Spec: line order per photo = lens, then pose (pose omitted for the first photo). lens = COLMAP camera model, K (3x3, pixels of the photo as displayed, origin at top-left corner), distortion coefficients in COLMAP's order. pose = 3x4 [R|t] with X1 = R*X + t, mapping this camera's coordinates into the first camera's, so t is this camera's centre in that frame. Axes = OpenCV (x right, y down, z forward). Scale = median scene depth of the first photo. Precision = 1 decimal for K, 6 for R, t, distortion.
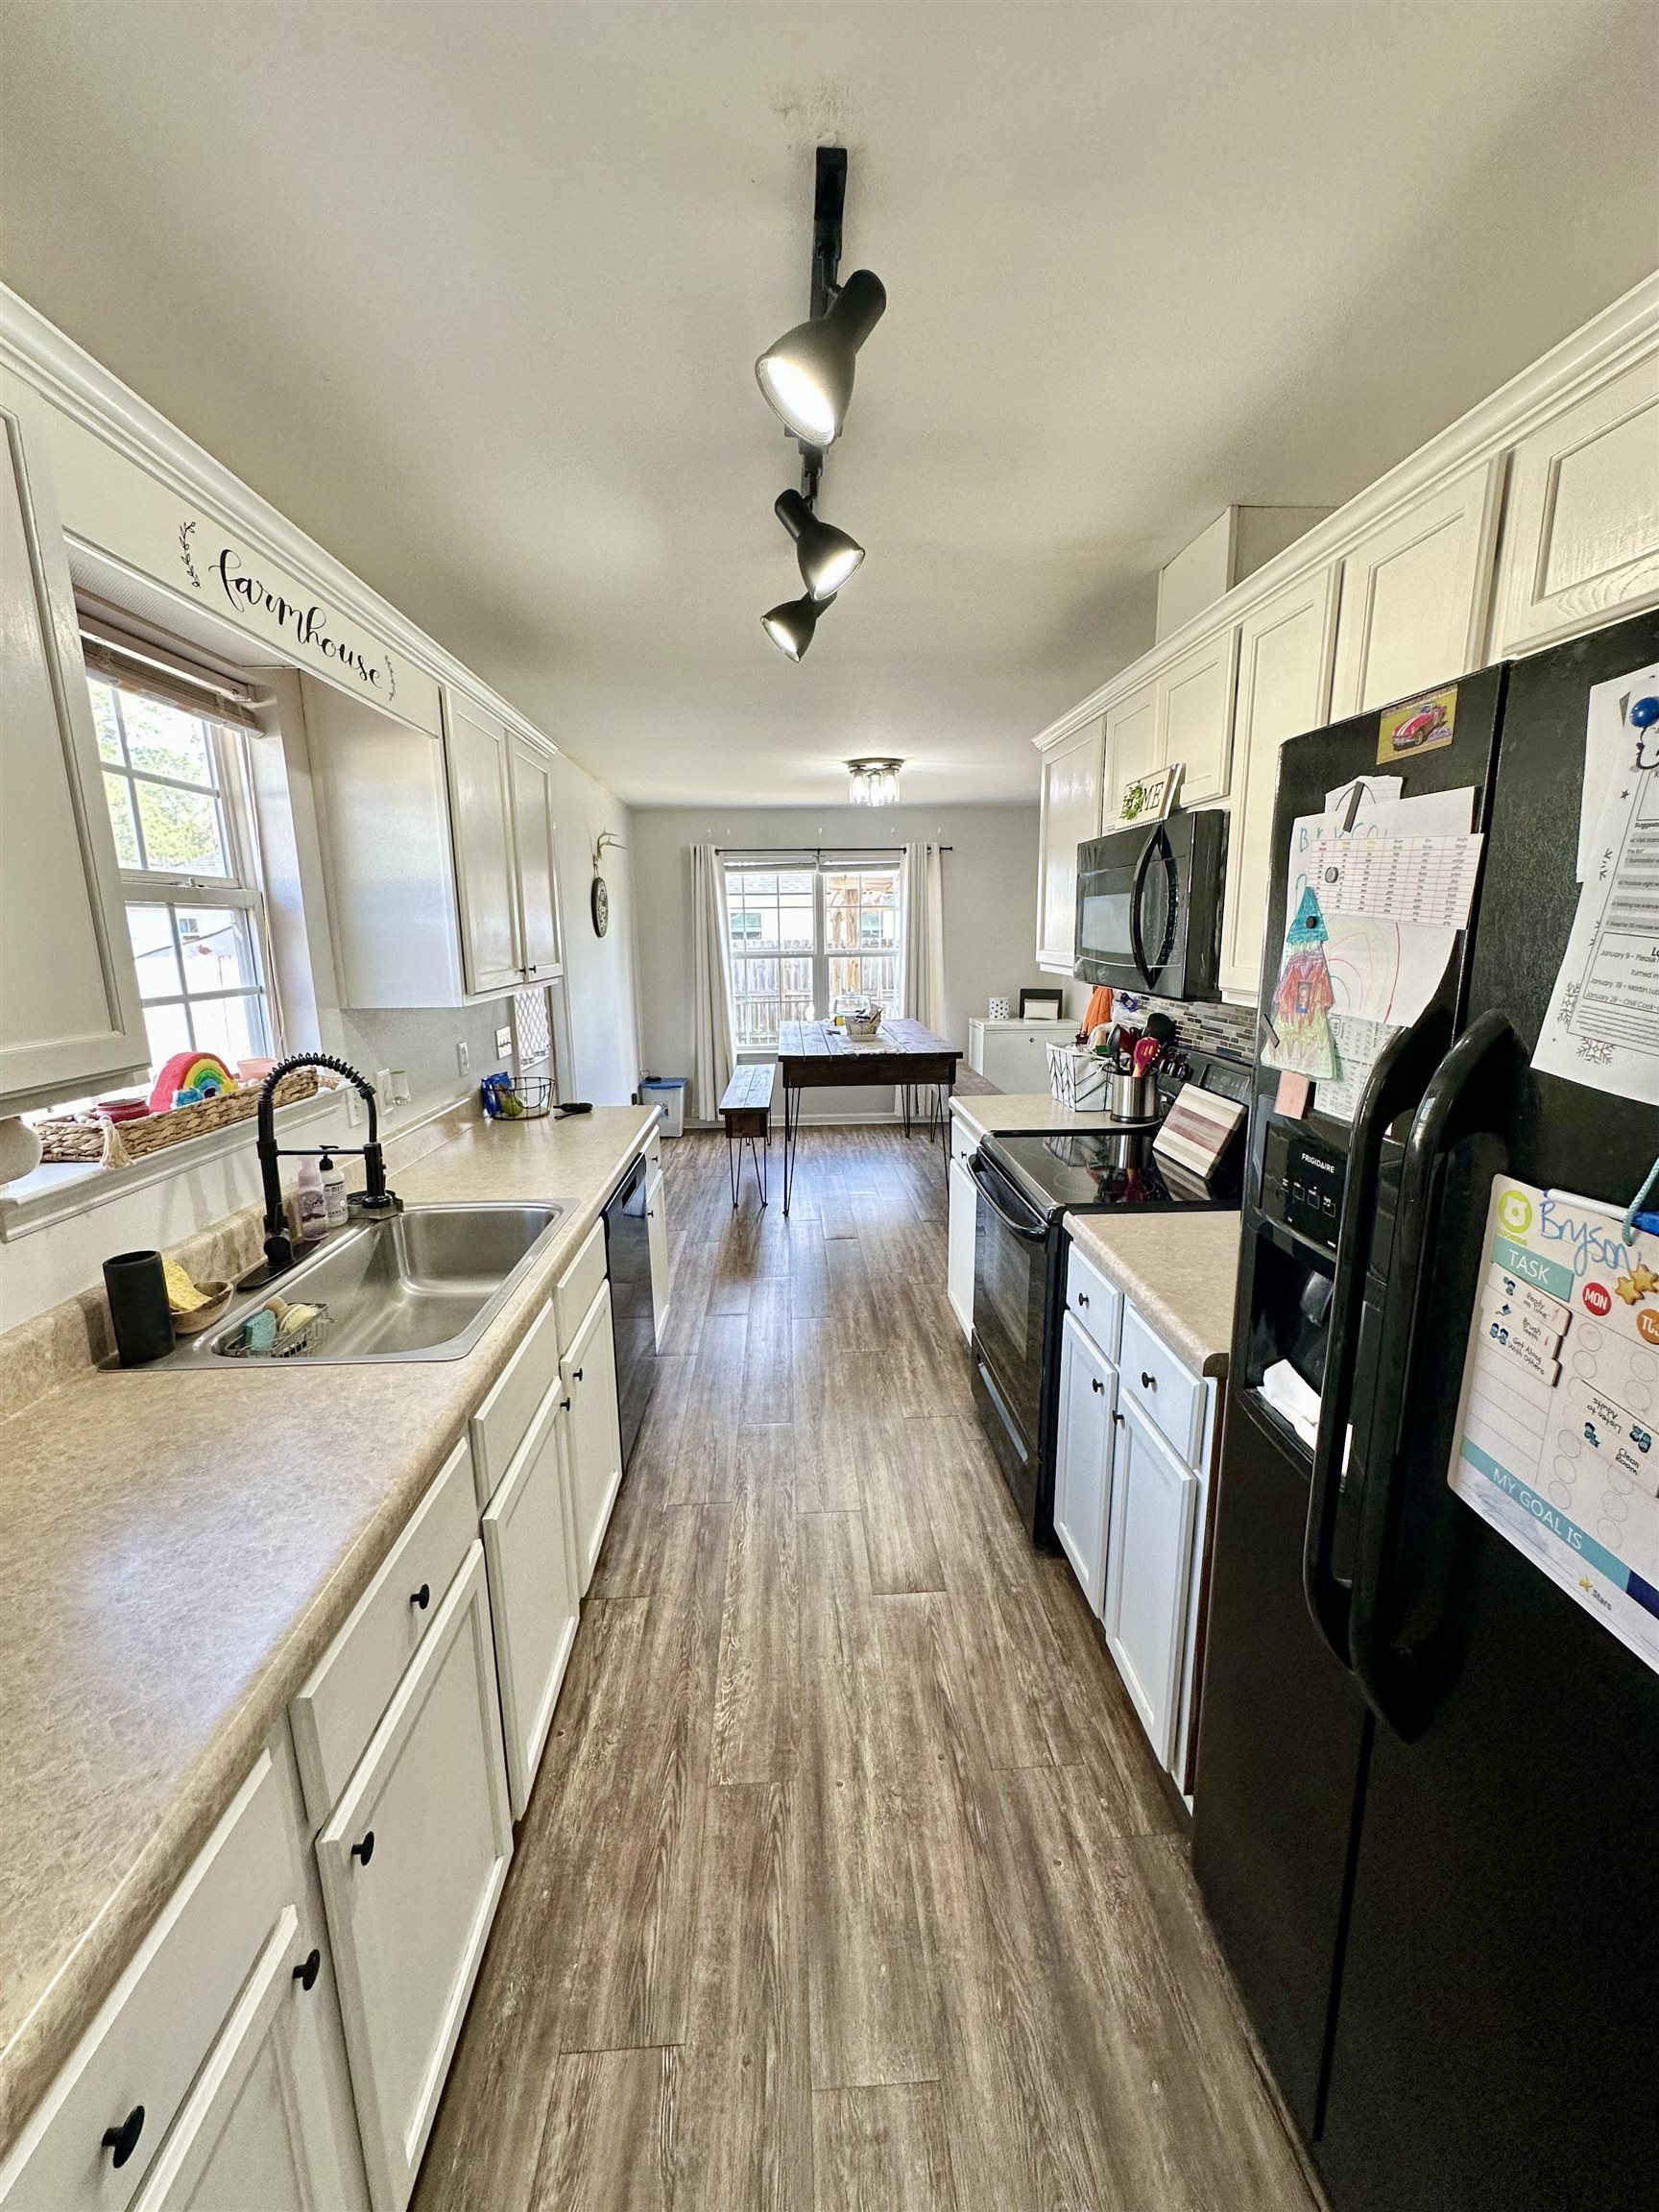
lens RADIAL K [[881.8, 0, 829.3], [0, 881.8, 1107.9], [0, 0, 1]] dist [-0.004133, 0.000451]
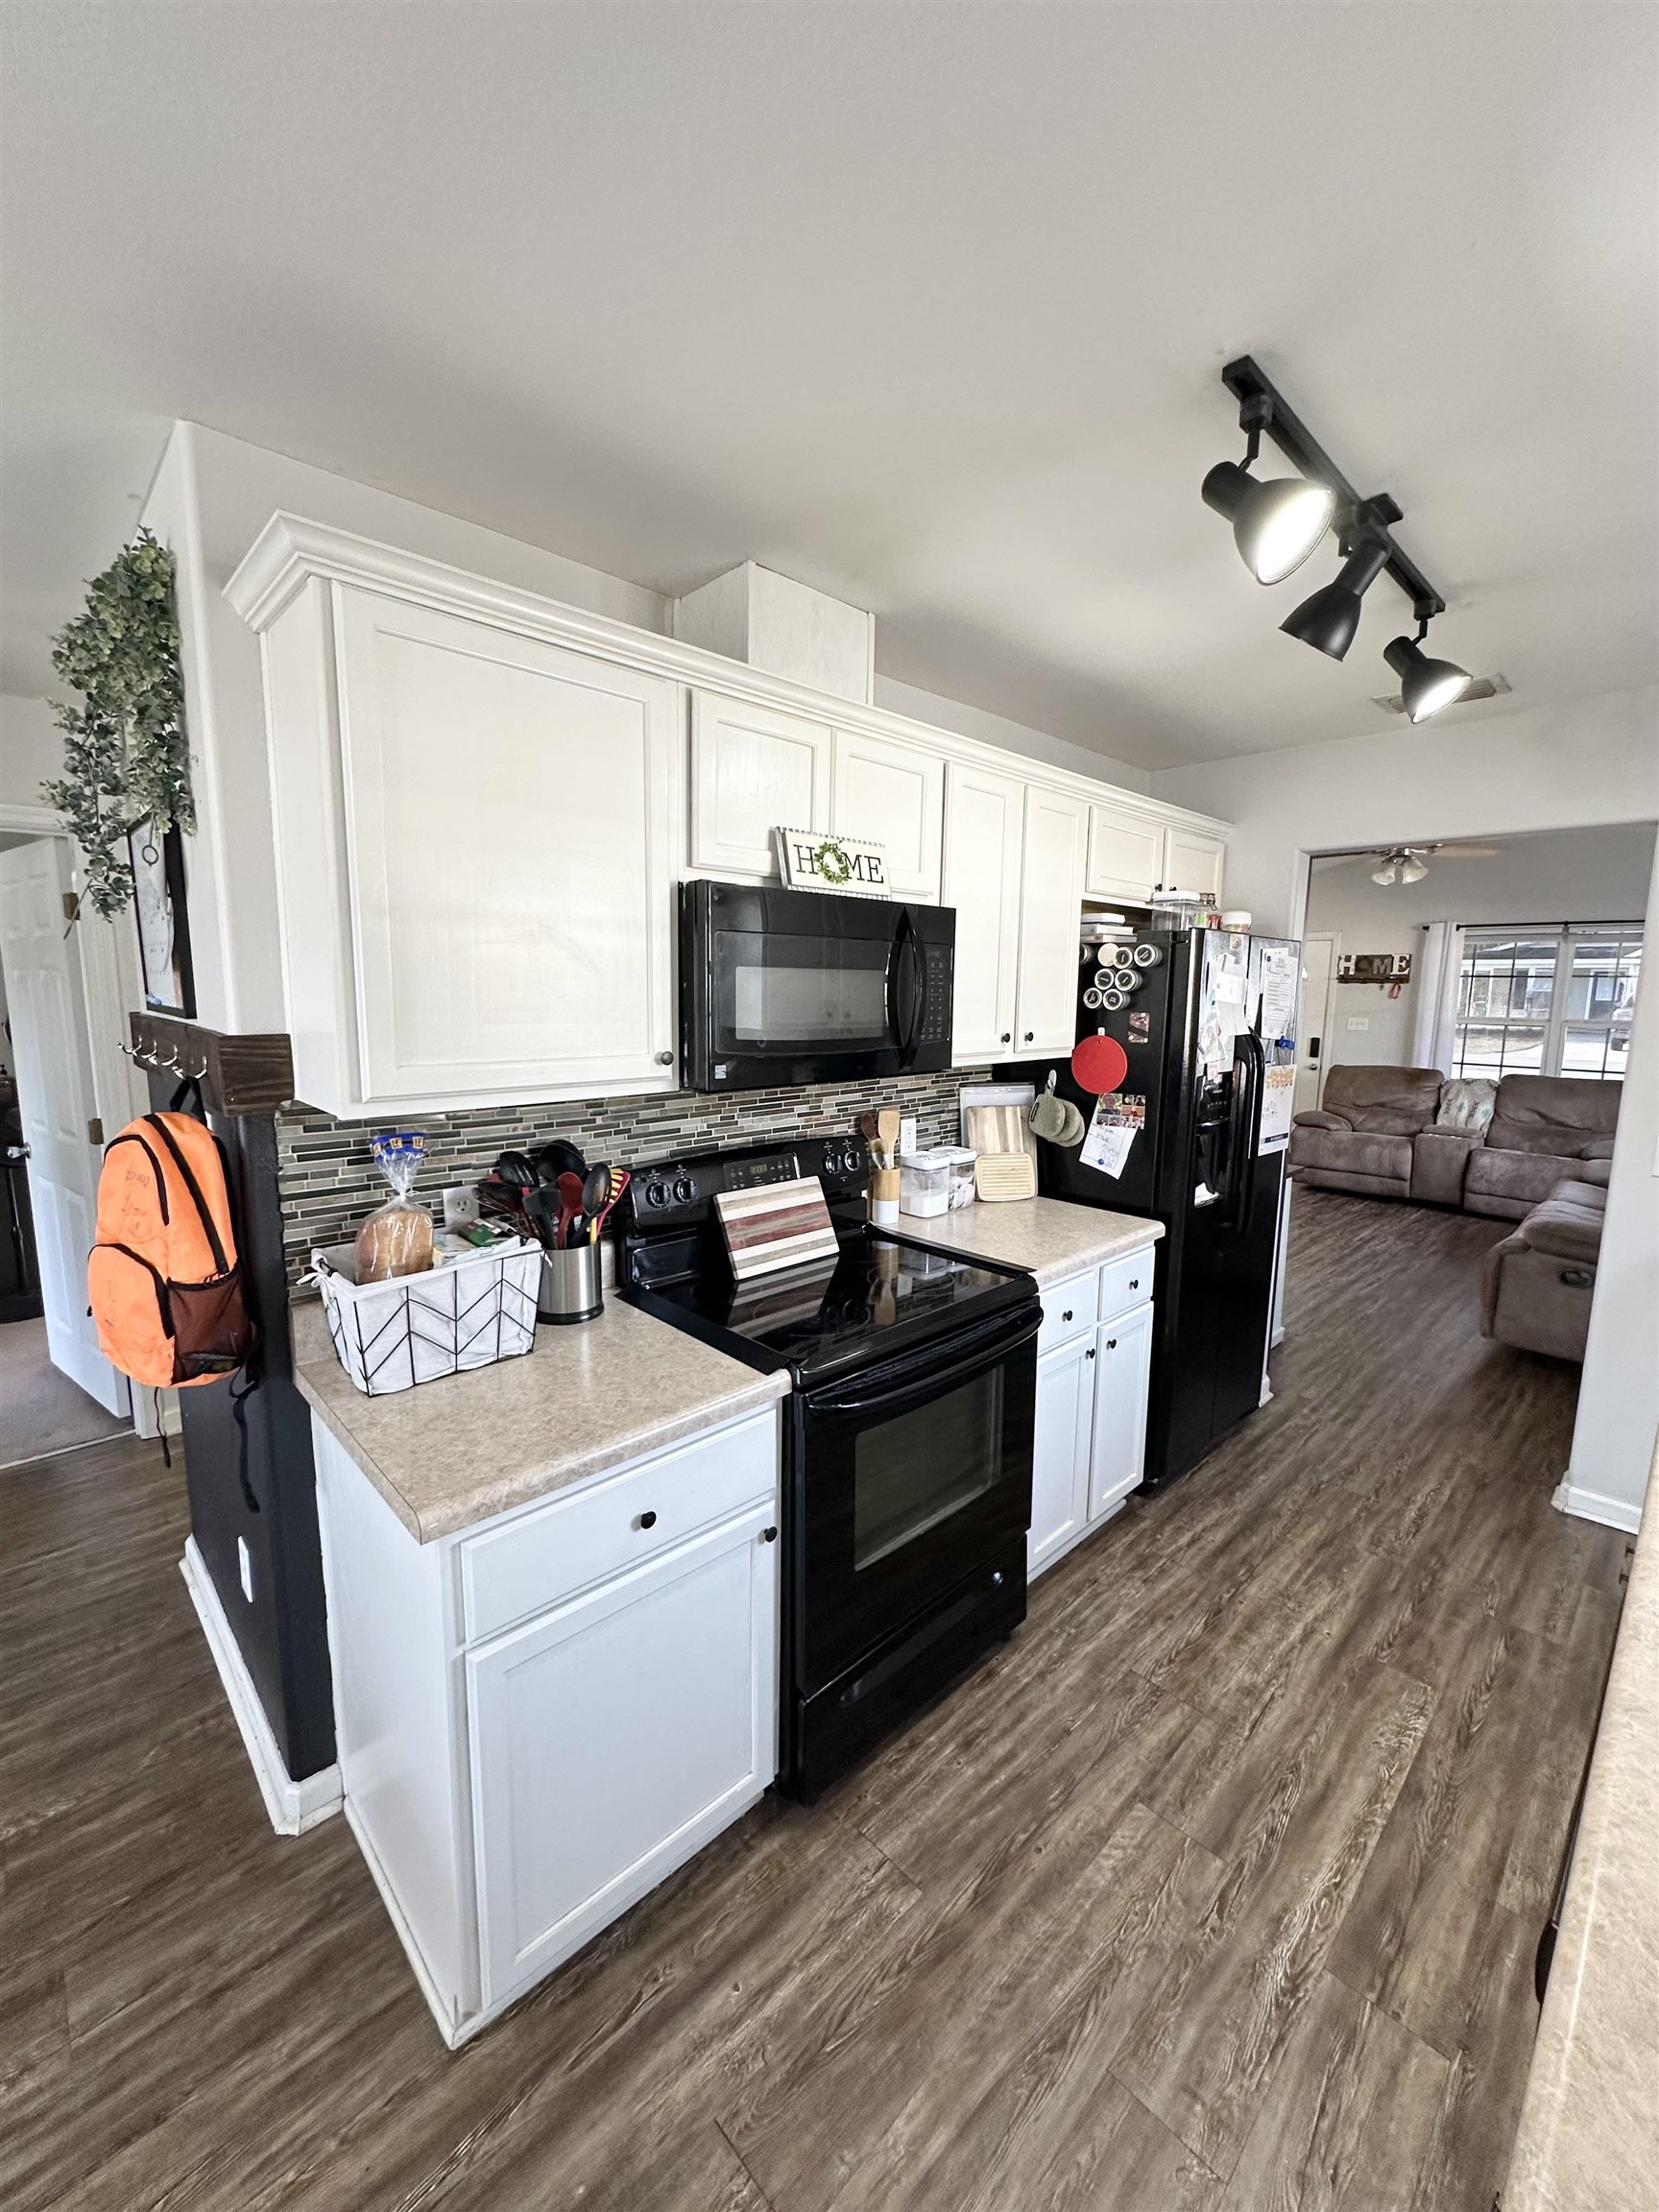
lens RADIAL K [[881.8, 0, 829.3], [0, 881.8, 1107.9], [0, 0, 1]] dist [-0.004133, 0.000451]
pose [[-0.654741, -0.097939, 0.749481, -0.355291], [0.151892, 0.954294, 0.257395, -0.393814], [-0.740434, 0.282368, -0.609939, 1.830749]]
